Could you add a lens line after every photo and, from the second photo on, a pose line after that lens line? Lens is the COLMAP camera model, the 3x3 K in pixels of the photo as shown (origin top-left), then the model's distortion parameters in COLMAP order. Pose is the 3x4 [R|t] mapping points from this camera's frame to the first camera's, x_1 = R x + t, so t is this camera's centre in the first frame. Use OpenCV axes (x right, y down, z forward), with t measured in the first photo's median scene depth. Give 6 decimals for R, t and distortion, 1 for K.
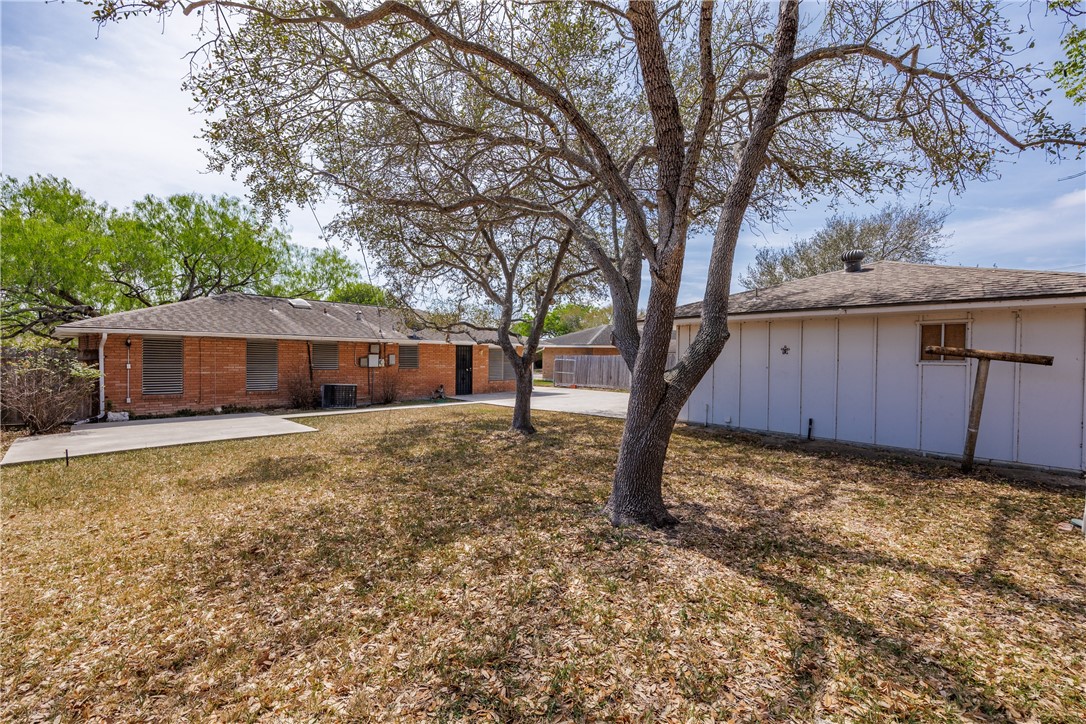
lens RADIAL K [[487.9, 0, 543.0], [0, 487.9, 362.0], [0, 0, 1]] dist [-0.014504, 0.000330]
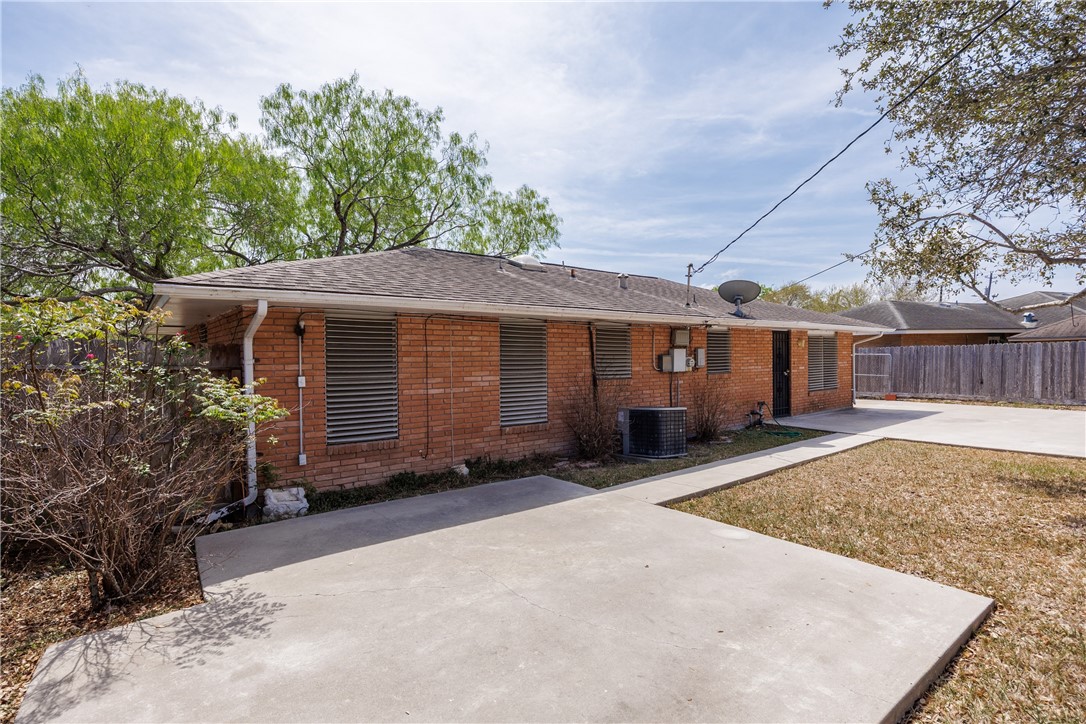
lens RADIAL K [[549.8, 0, 543.0], [0, 549.8, 362.0], [0, 0, 1]] dist [-0.015710, 0.000099]
pose [[0.986412, -0.018941, -0.163197, -0.445752], [0.019128, 0.999817, -0.000427, -0.003587], [0.163175, -0.002700, 0.986593, 0.433585]]
